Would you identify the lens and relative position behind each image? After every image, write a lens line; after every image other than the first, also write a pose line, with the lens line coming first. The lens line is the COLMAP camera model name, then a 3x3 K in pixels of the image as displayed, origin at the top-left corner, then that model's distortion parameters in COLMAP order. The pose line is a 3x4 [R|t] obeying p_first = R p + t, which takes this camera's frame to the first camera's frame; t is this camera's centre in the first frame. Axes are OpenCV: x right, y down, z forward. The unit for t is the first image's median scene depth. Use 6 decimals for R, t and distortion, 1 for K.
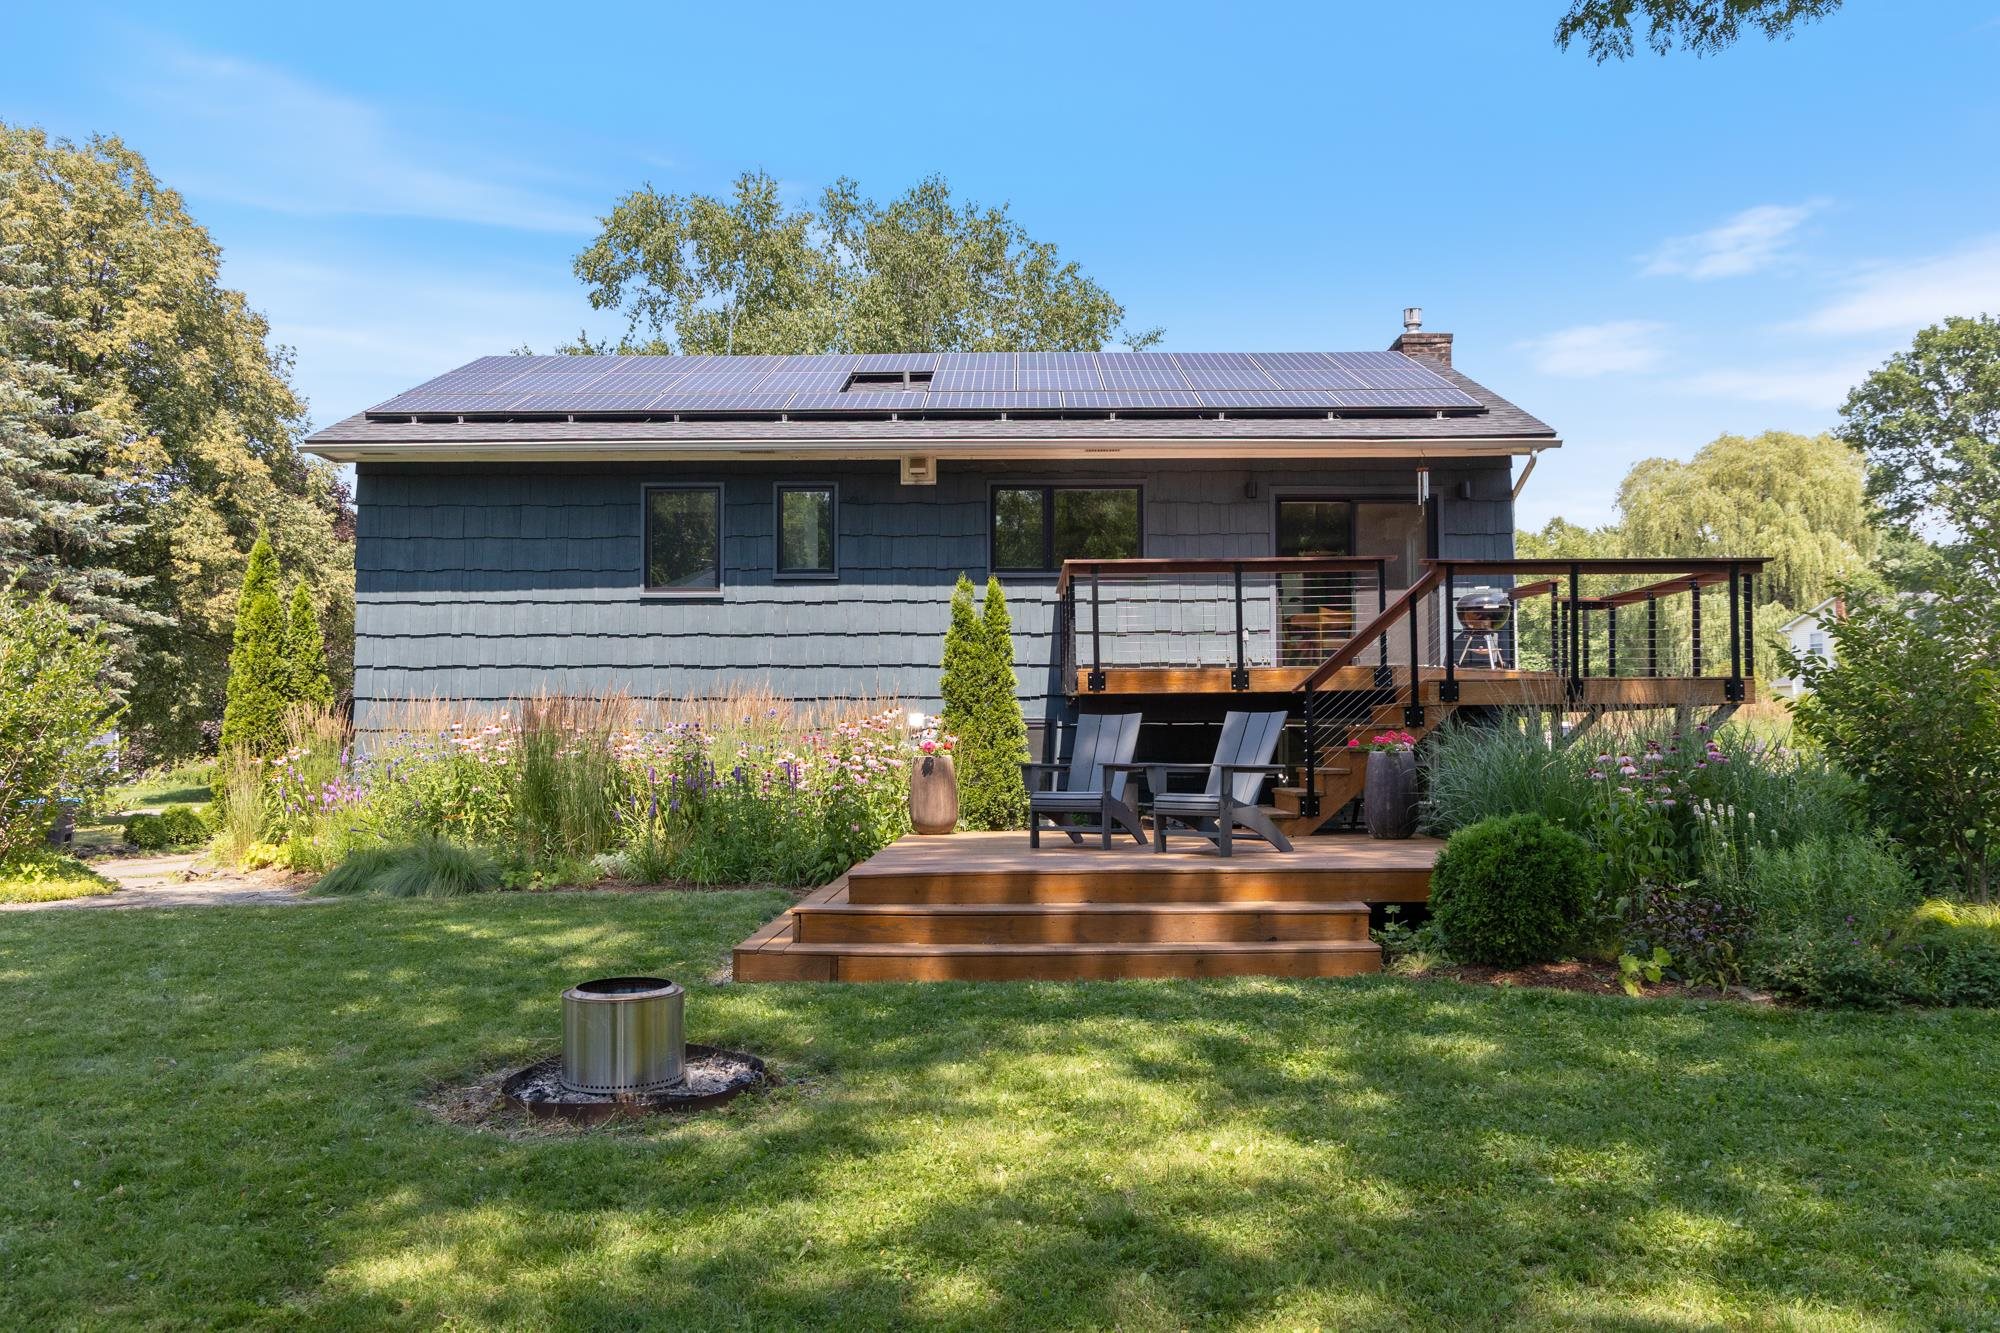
lens RADIAL K [[1475.2, 0, 1014.2], [0, 1475.2, 684.6], [0, 0, 1]] dist [0.001506, 0.012648]
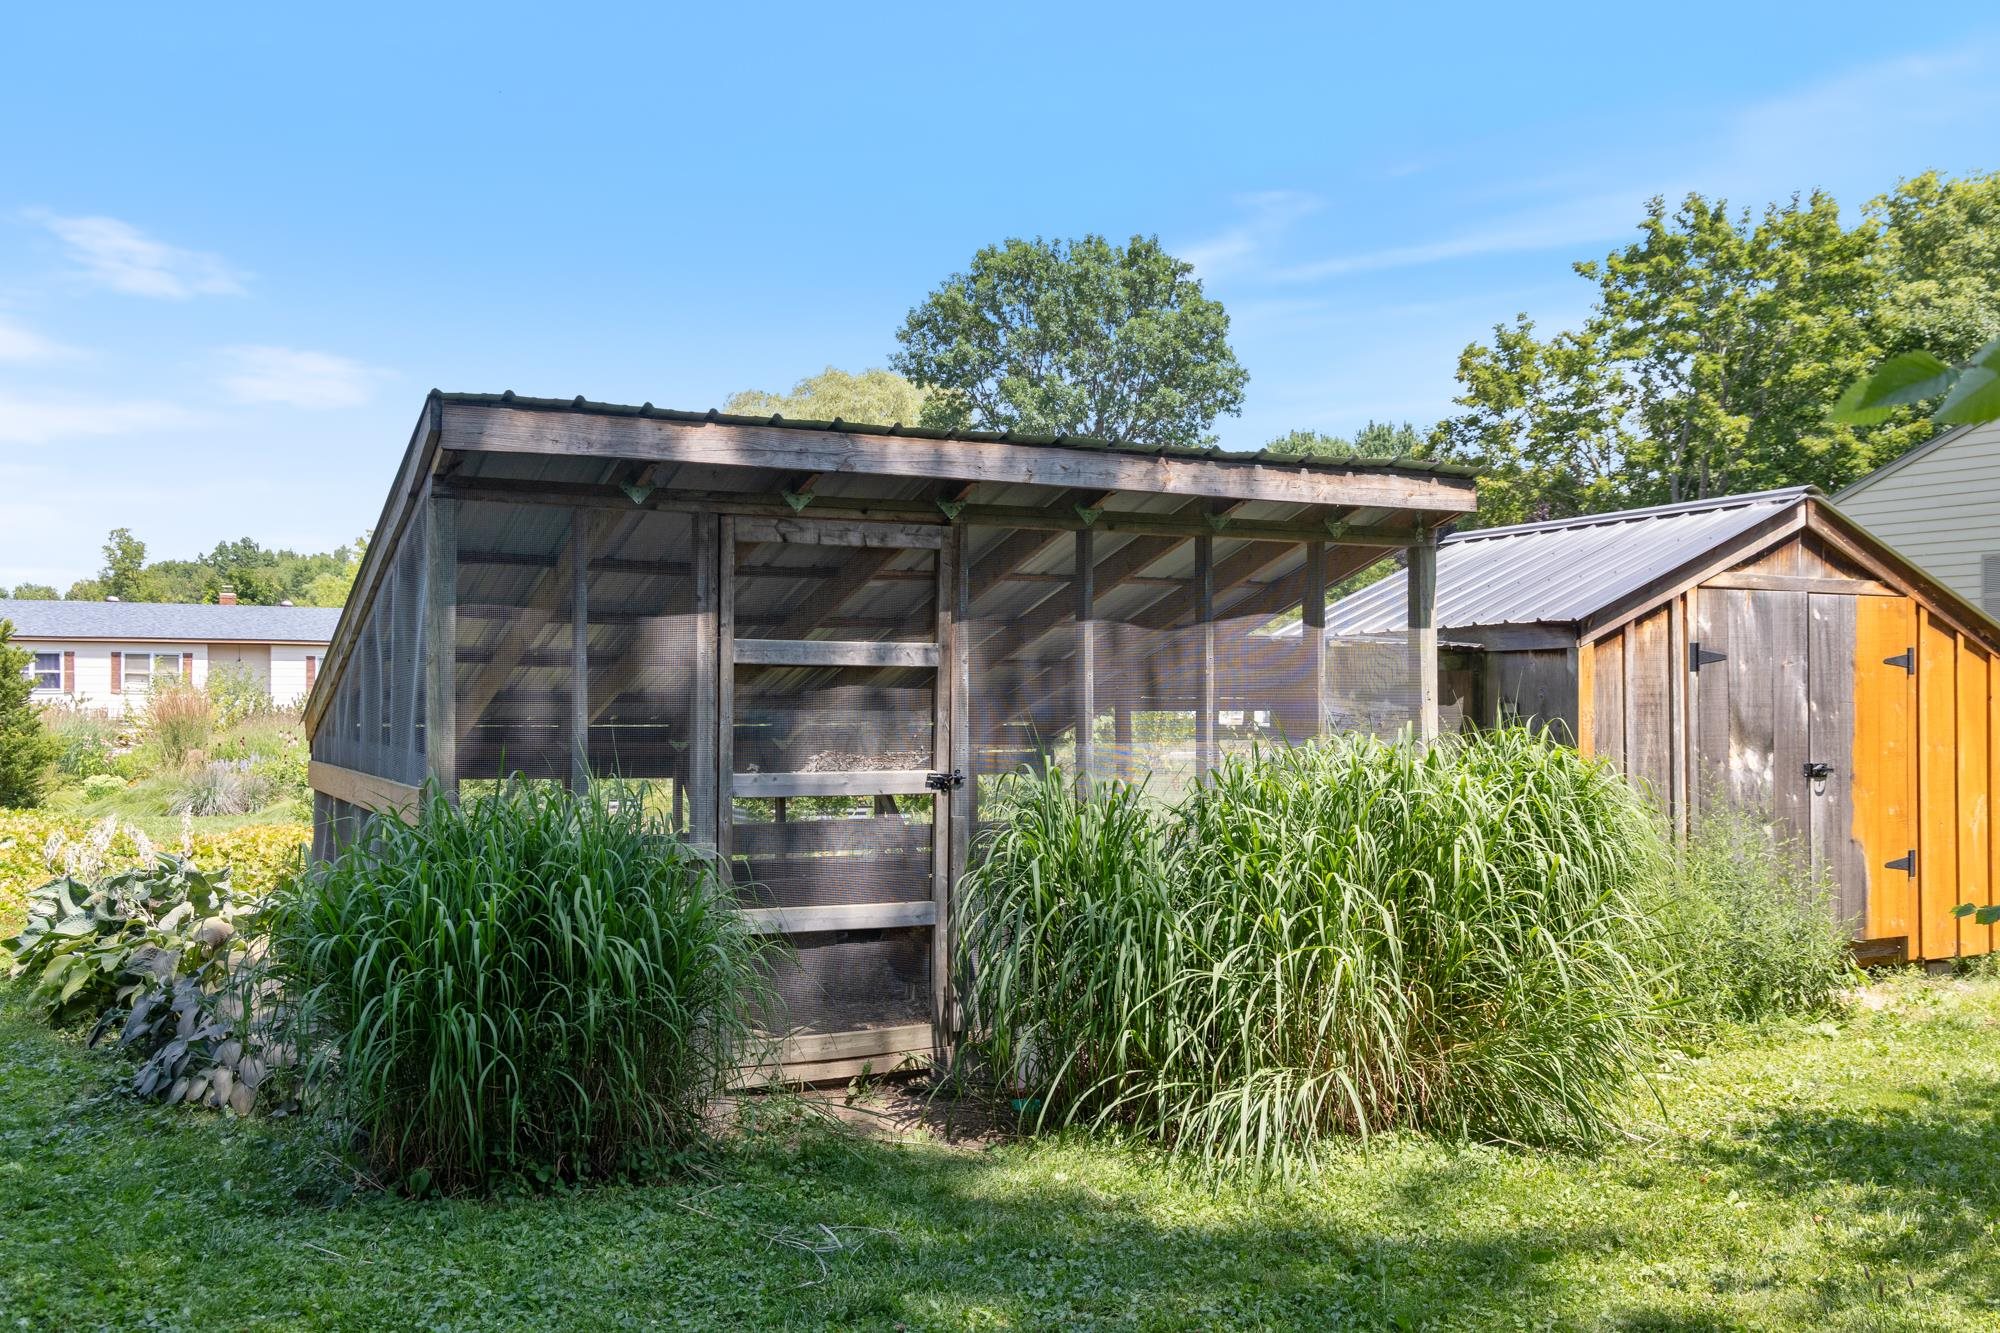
lens RADIAL K [[1802.1, 0, 1006.1], [0, 1802.1, 682.3], [0, 0, 1]] dist [0.047855, 0.001379]
pose [[0.867102, 0.007293, 0.498077, 0.402778], [-0.014372, 0.999843, 0.010380, -0.004002], [-0.497923, -0.016159, 0.867071, 0.315605]]
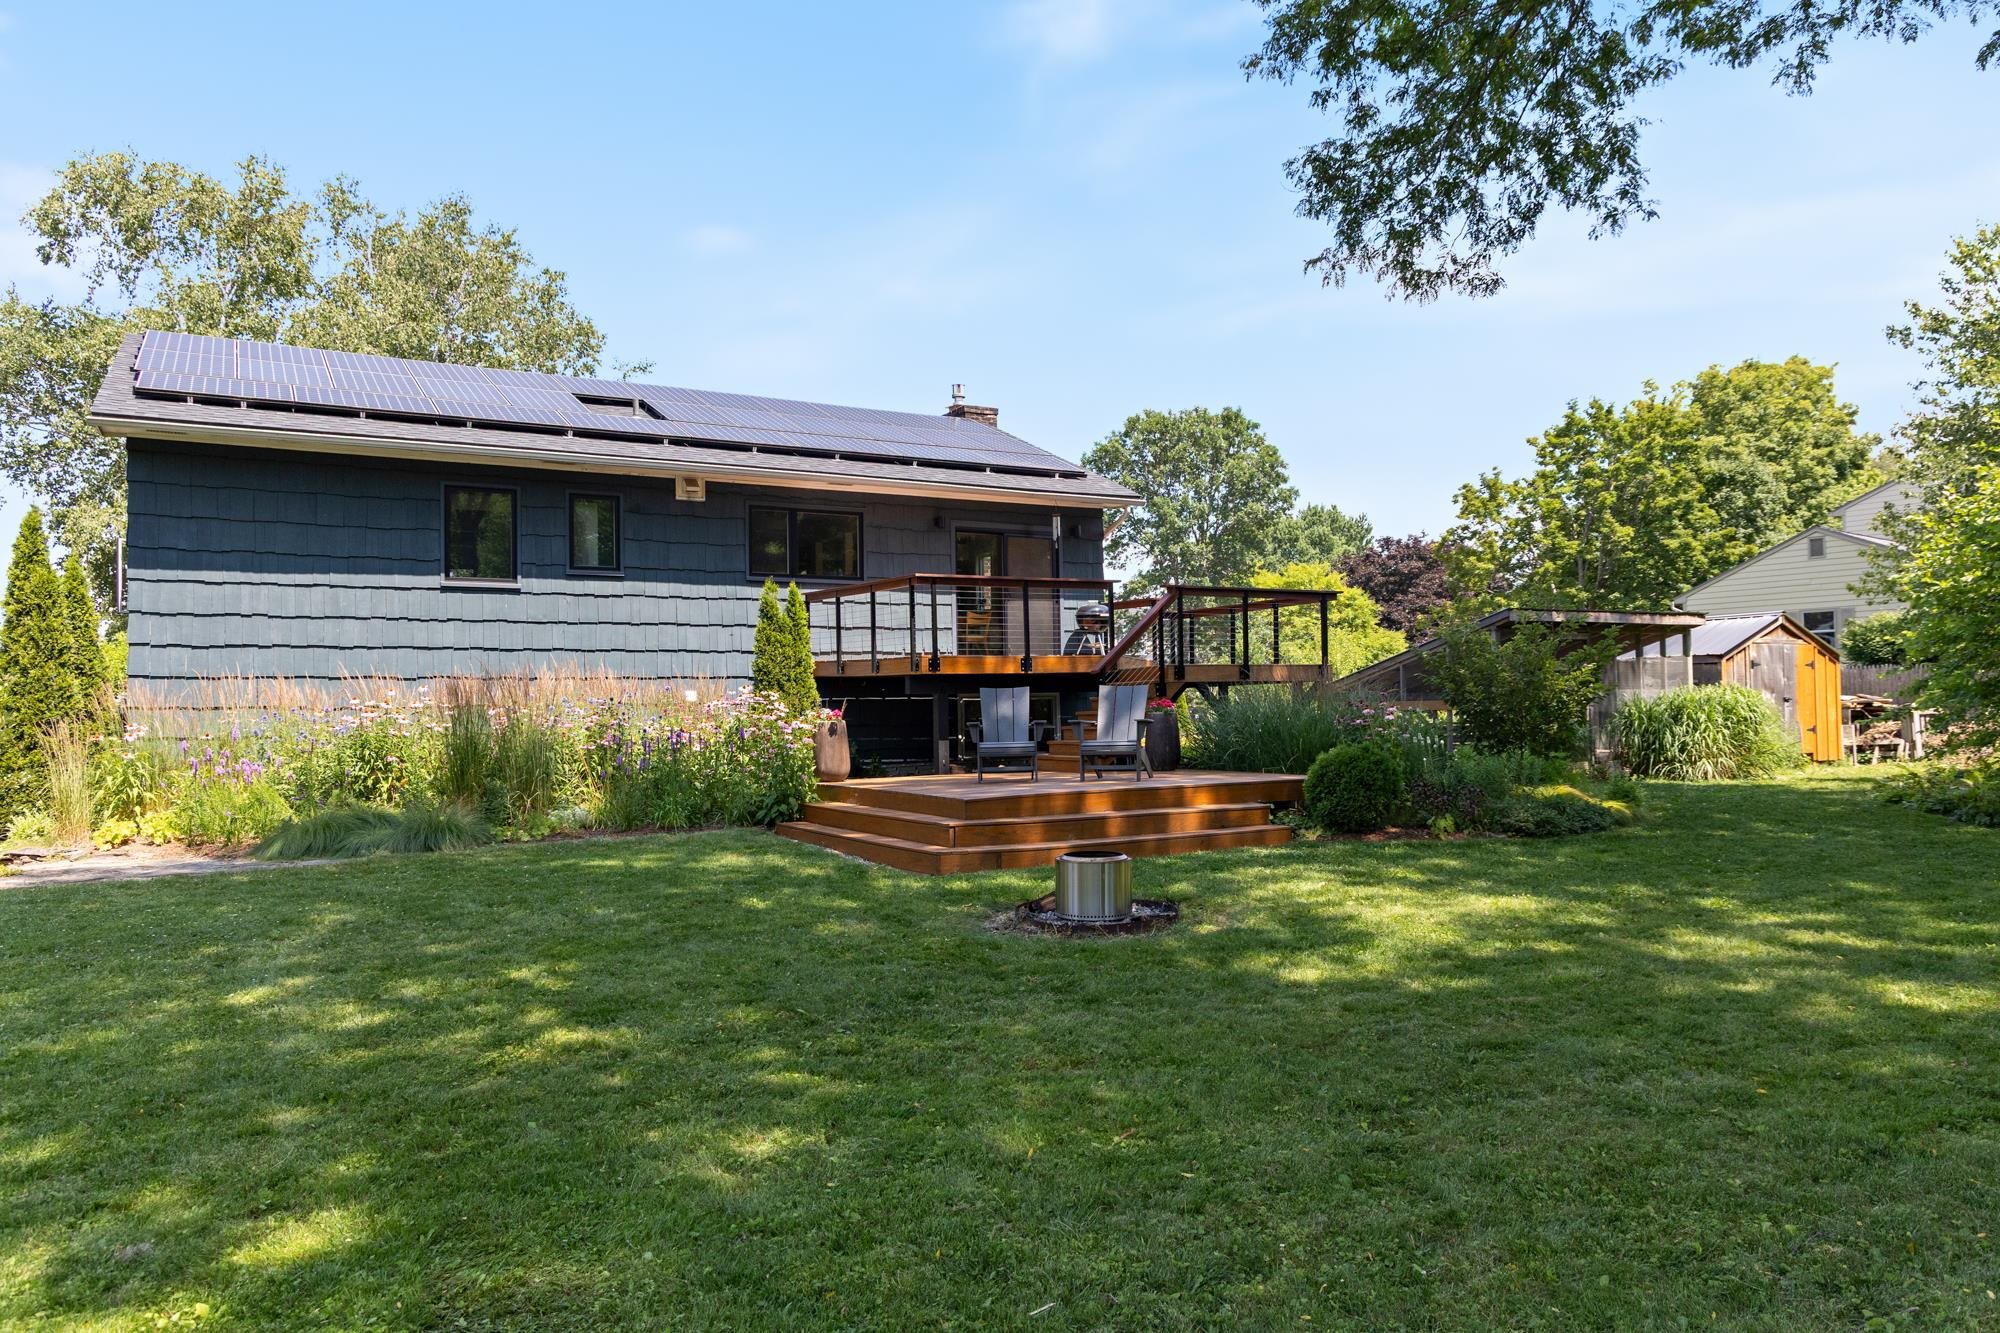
lens RADIAL K [[1335.7, 0, 989.5], [0, 1335.7, 663.9], [0, 0, 1]] dist [0.002451, 0.005044]
pose [[0.872905, 0.009011, 0.487807, -0.382583], [-0.005581, 0.999948, -0.008486, 0.005504], [-0.487858, 0.004685, 0.872910, -0.067678]]
